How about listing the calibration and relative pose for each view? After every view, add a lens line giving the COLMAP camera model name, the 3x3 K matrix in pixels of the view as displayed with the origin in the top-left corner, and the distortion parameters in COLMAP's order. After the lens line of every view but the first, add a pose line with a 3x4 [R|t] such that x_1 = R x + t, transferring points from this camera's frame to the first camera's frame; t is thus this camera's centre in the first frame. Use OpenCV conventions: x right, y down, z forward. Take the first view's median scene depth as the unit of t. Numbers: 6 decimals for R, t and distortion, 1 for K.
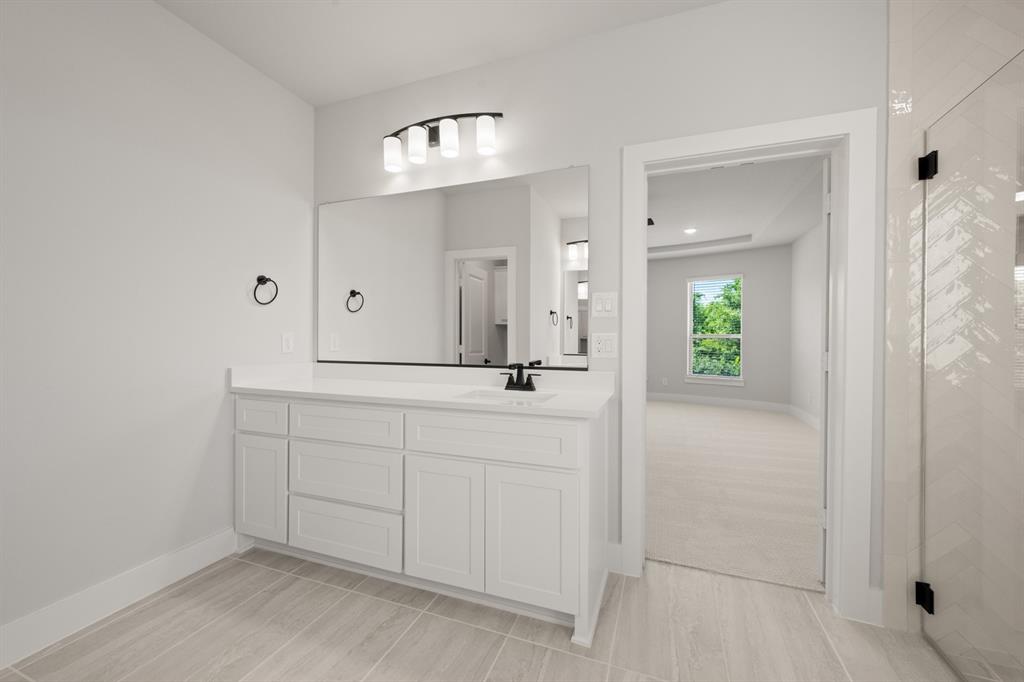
lens RADIAL K [[401.0, 0, 511.7], [0, 401.0, 336.1], [0, 0, 1]] dist [-0.001474, 0.000039]
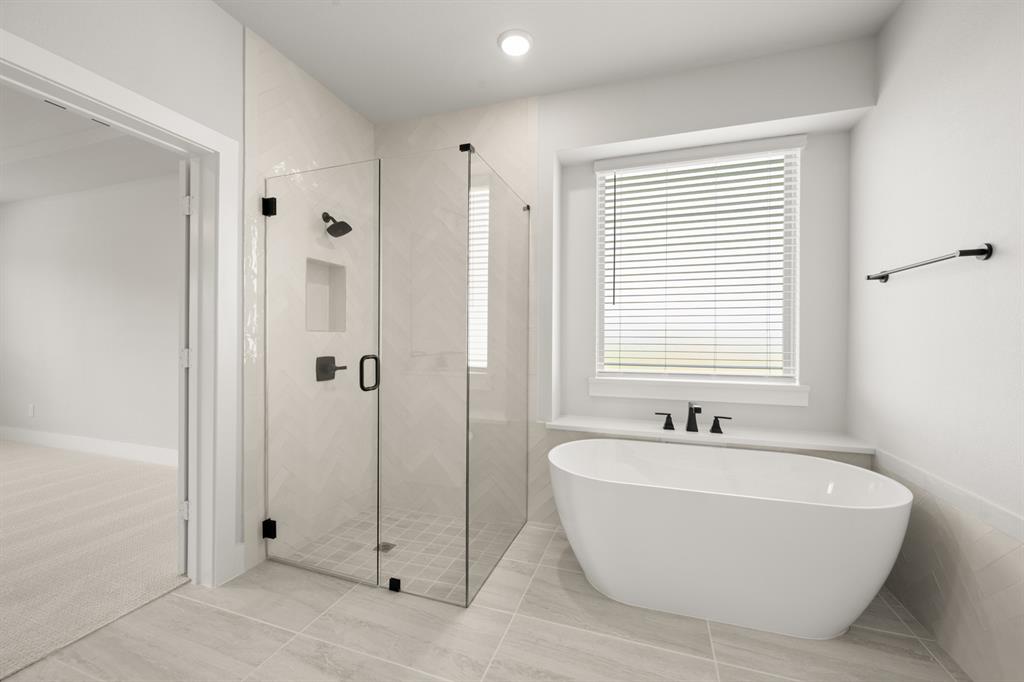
lens RADIAL K [[401.0, 0, 512.9], [0, 401.0, 338.4], [0, 0, 1]] dist [-0.001474, 0.000039]
pose [[-0.029149, -0.004973, 0.999563, -0.313432], [-0.004267, 0.999979, 0.004850, 0.003812], [-0.999566, -0.004124, -0.029170, 0.218616]]
